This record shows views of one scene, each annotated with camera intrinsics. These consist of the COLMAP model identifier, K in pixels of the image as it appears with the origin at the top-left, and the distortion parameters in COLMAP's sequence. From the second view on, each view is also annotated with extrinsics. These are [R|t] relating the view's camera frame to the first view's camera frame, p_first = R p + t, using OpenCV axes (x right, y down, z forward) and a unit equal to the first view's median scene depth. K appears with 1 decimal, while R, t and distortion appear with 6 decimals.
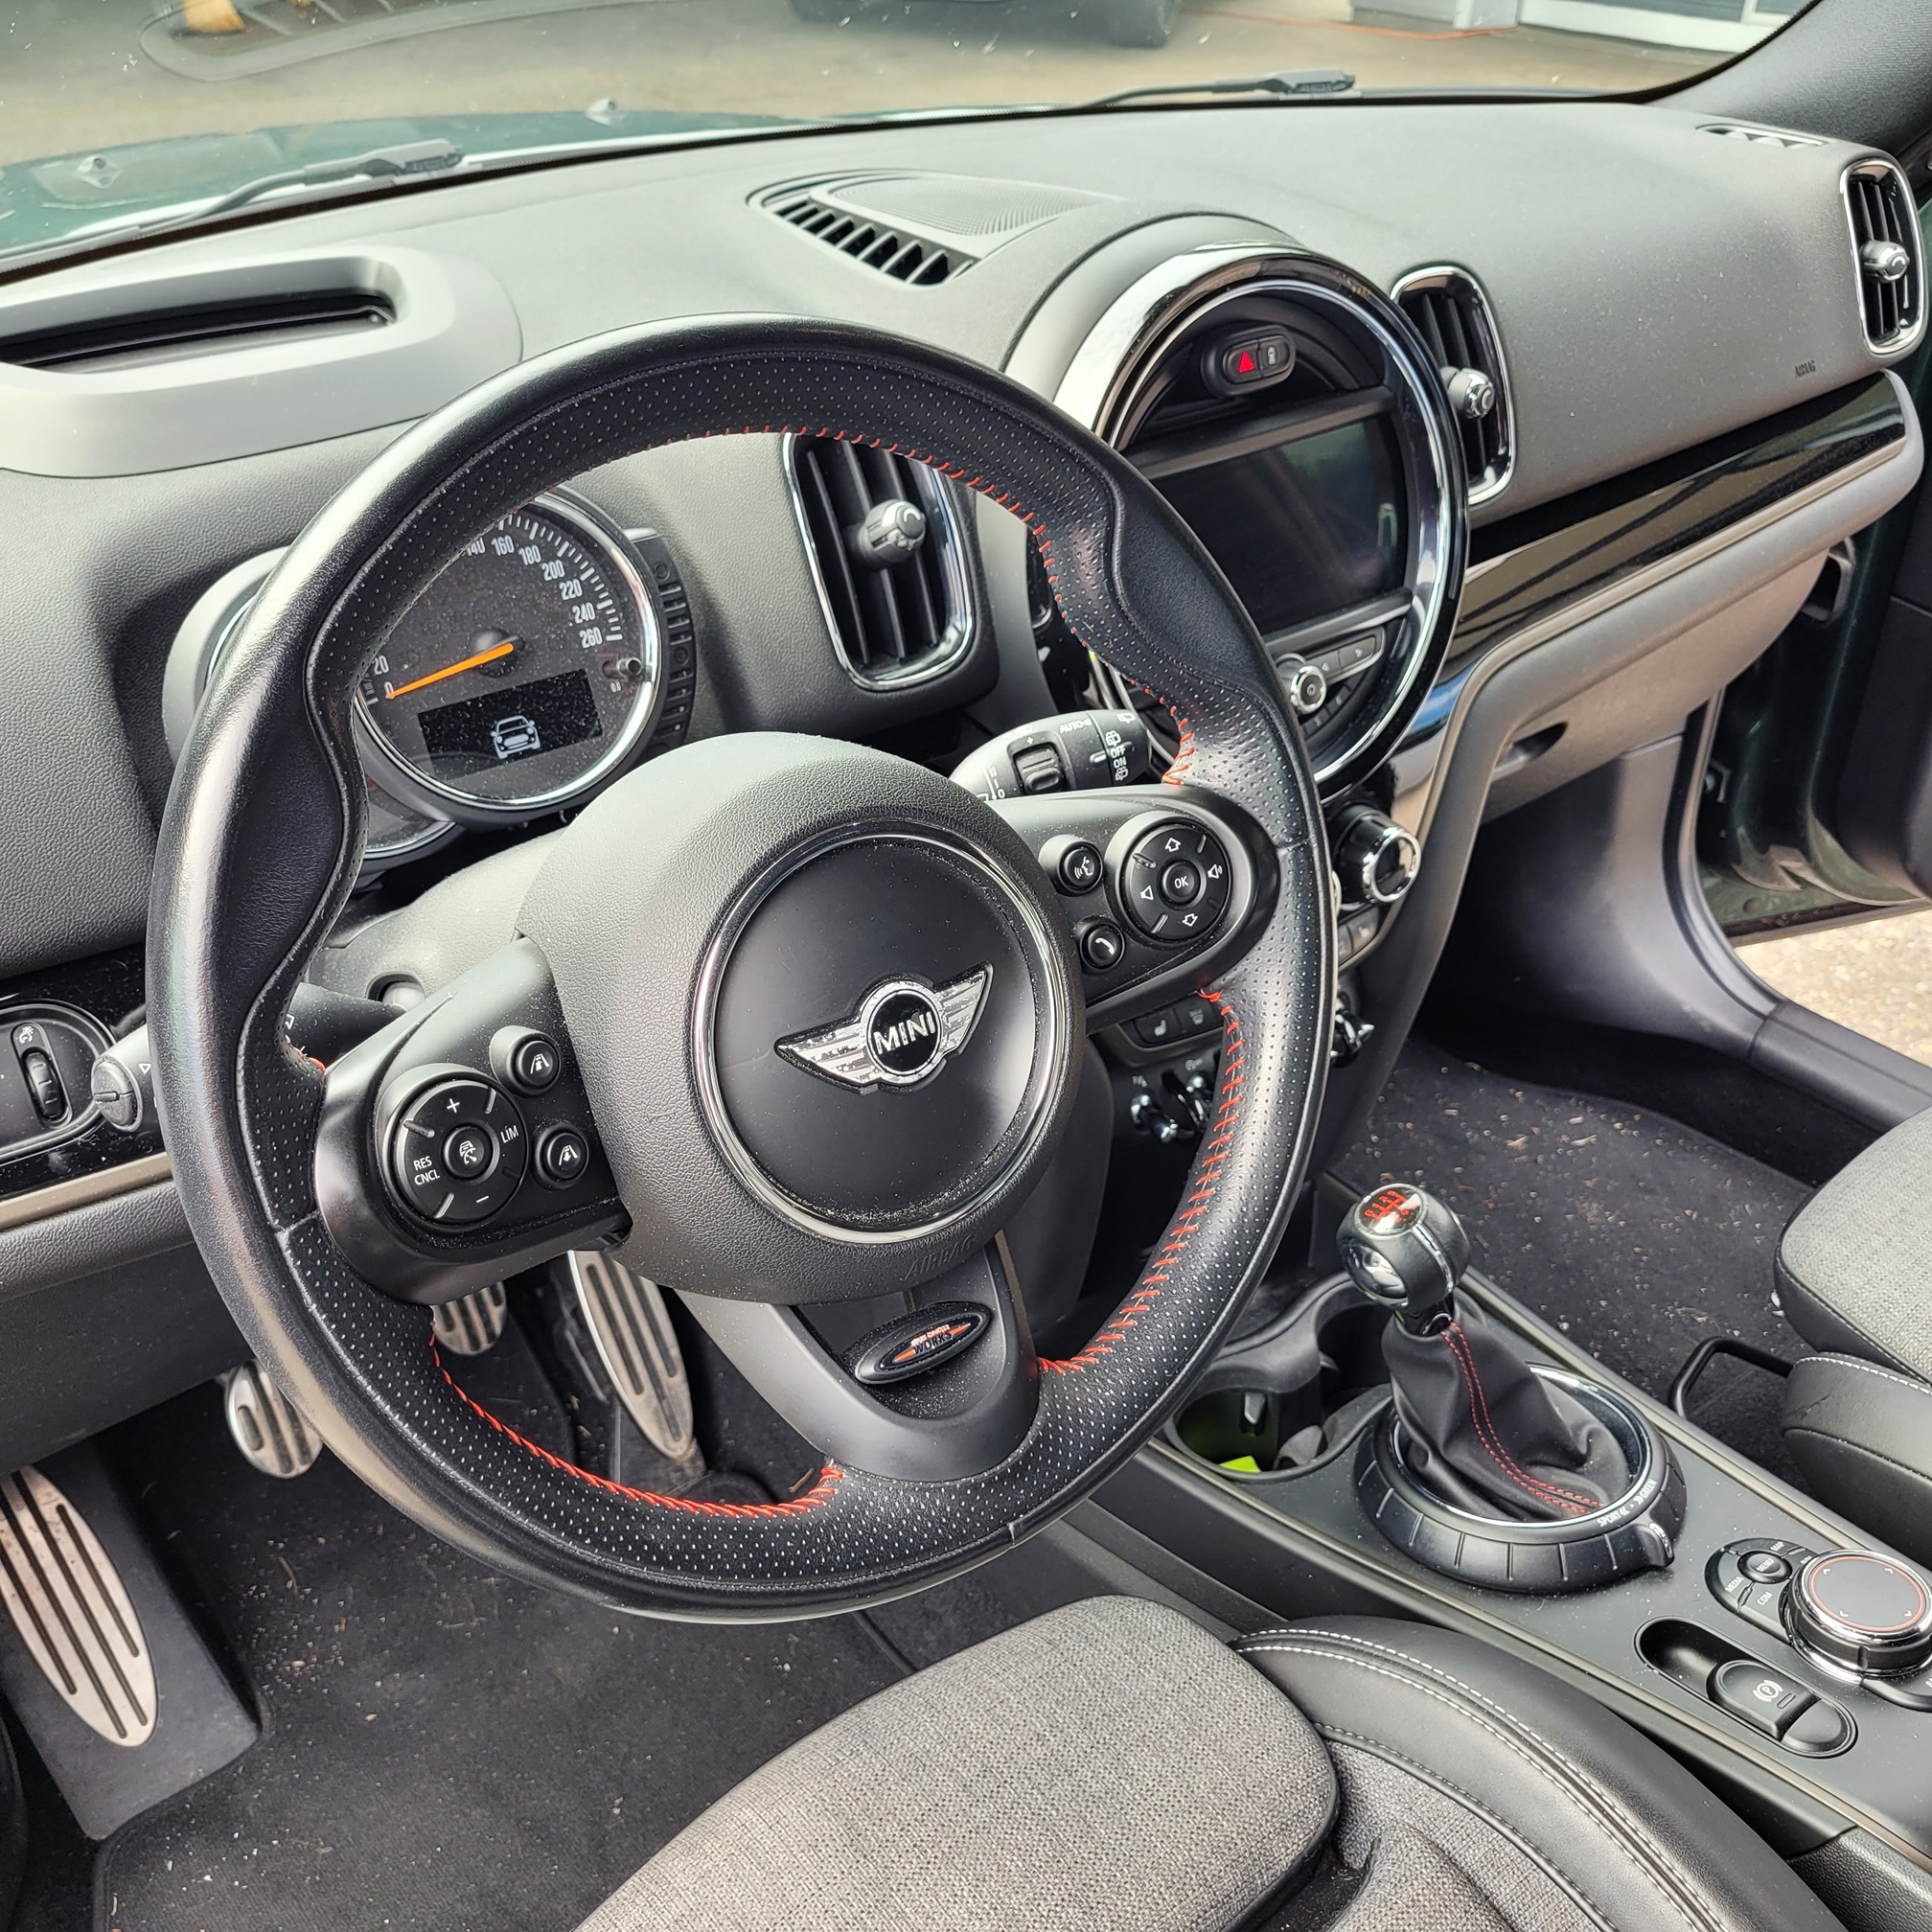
lens RADIAL K [[1983.8, 0, 966.0], [0, 1983.8, 966.0], [0, 0, 1]] dist [0.008279, 0.054554]
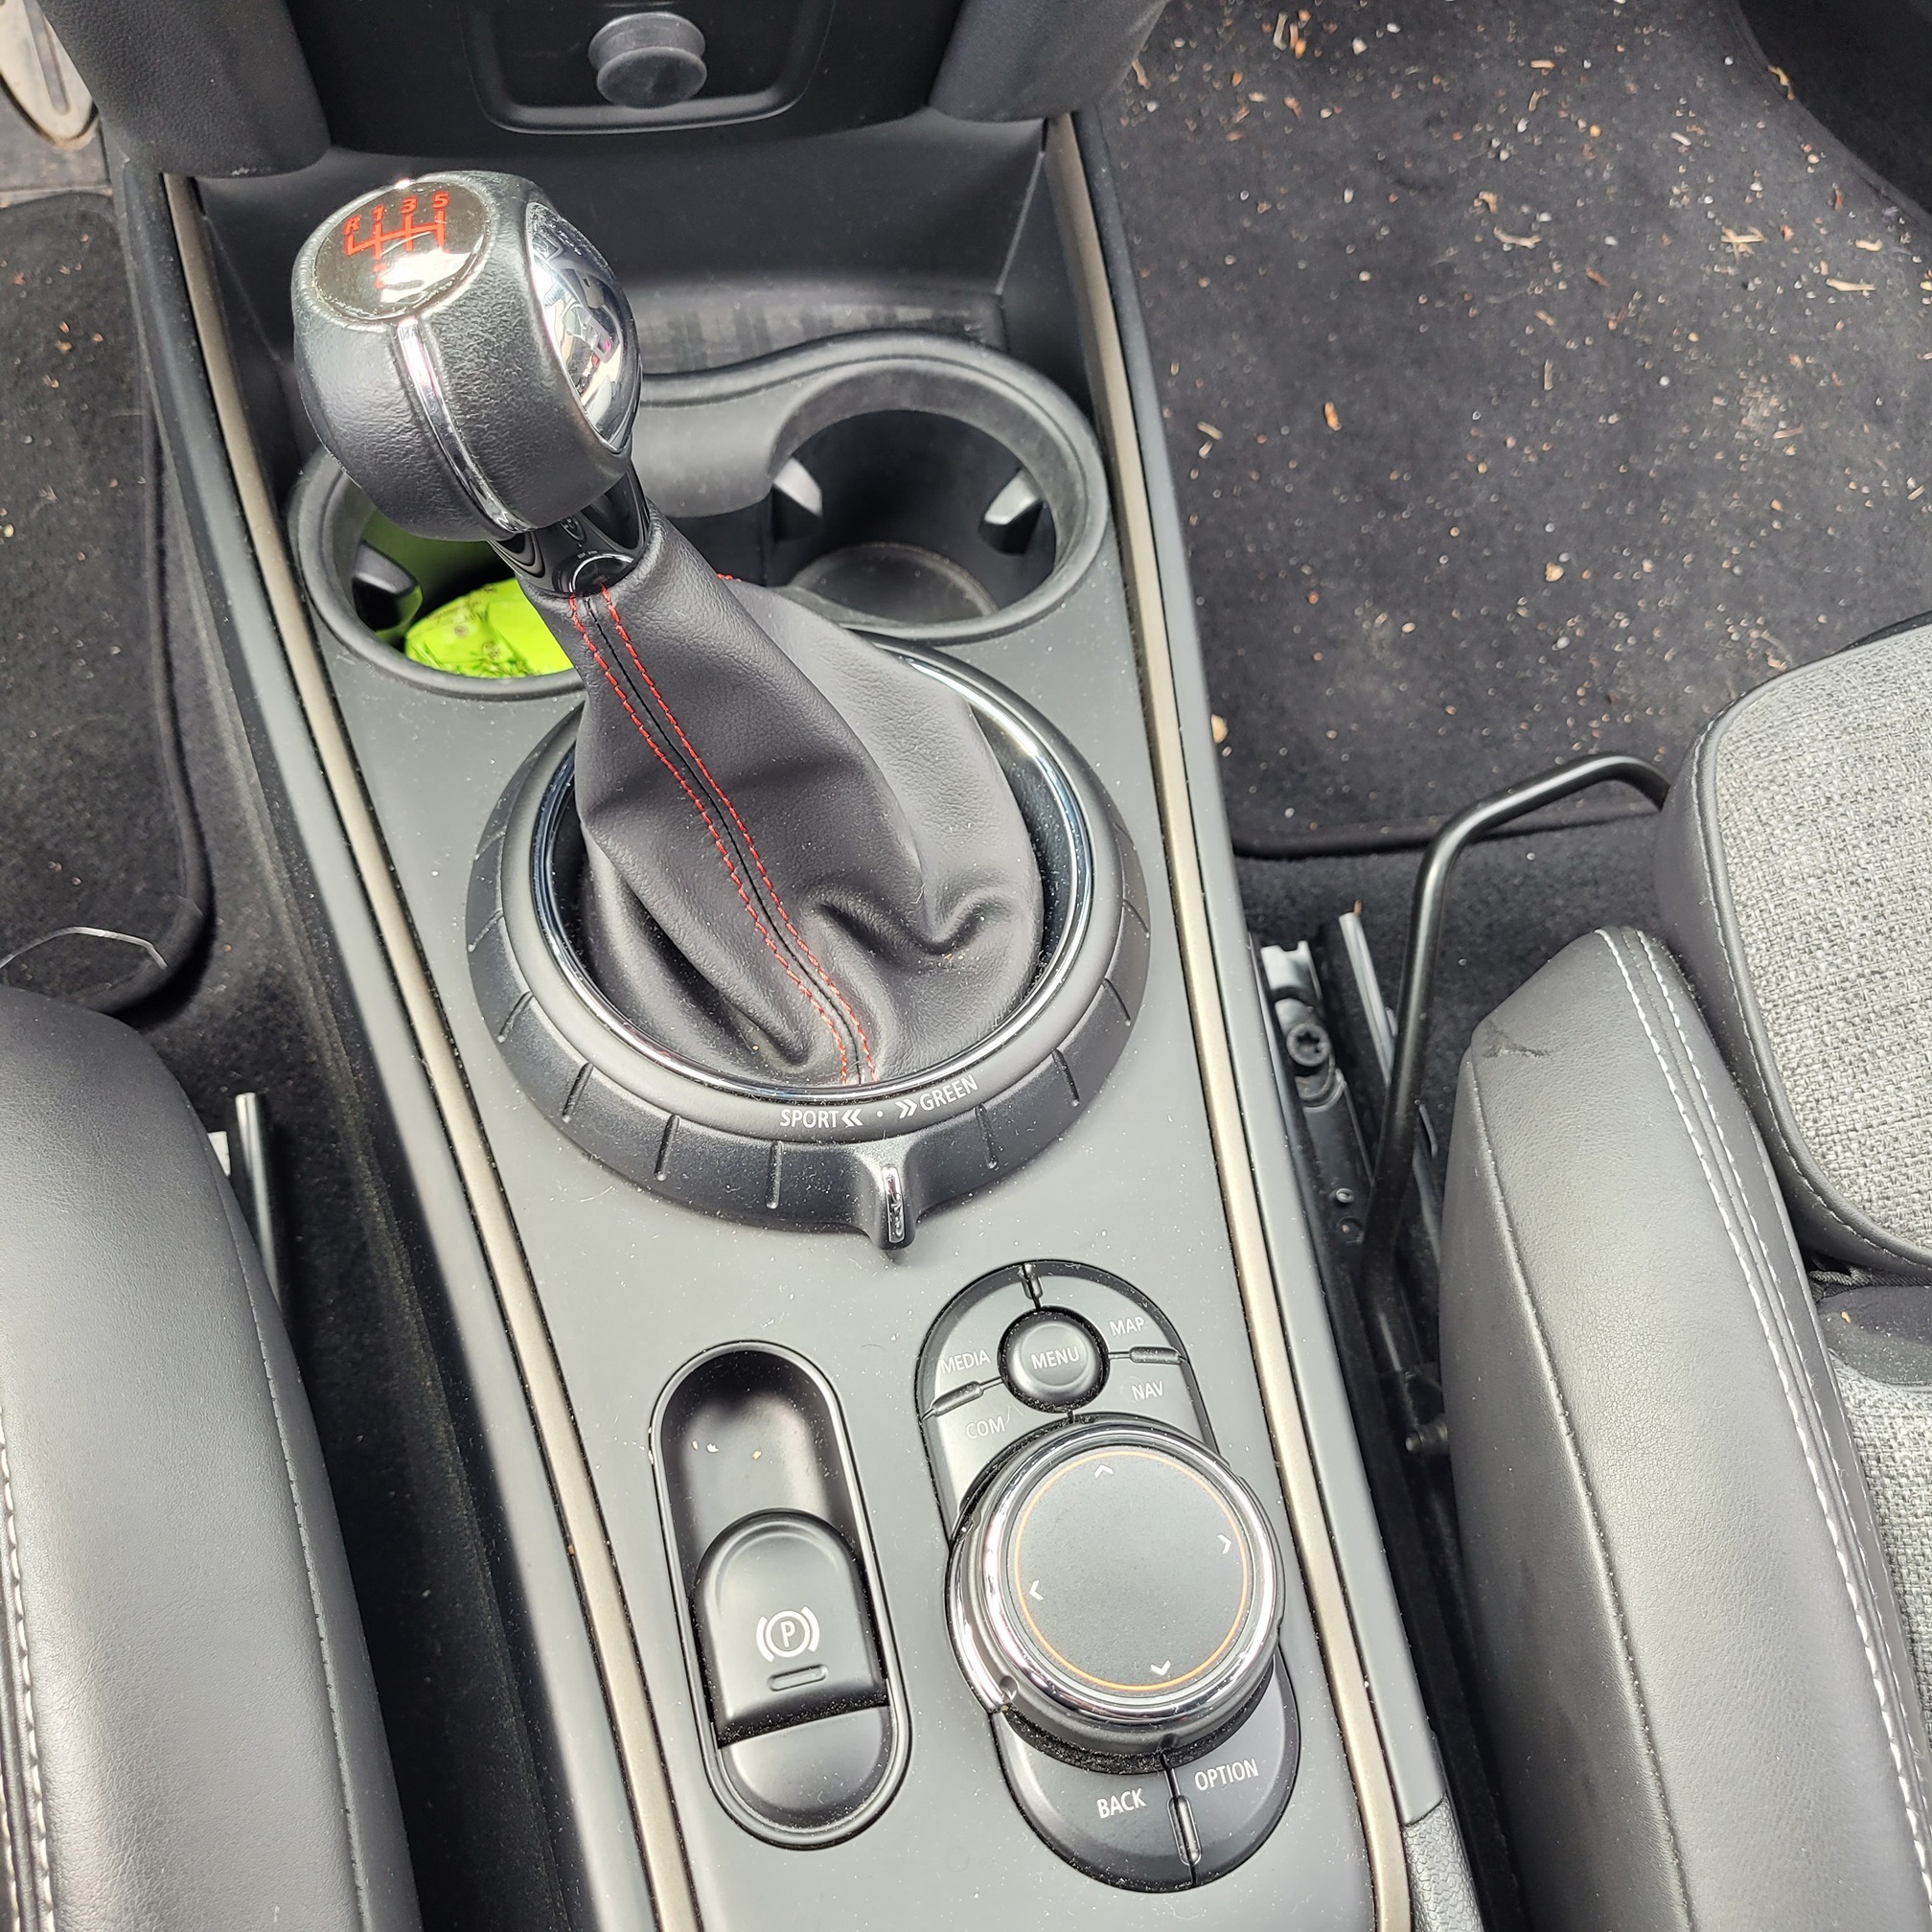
lens RADIAL K [[1912.5, 0, 966.0], [0, 1912.5, 966.0], [0, 0, 1]] dist [0.041889, -0.021547]
pose [[0.892516, 0.448456, -0.047992, 0.444740], [-0.340688, 0.740088, 0.579829, -0.006092], [0.295546, -0.501156, 0.813323, 0.845720]]
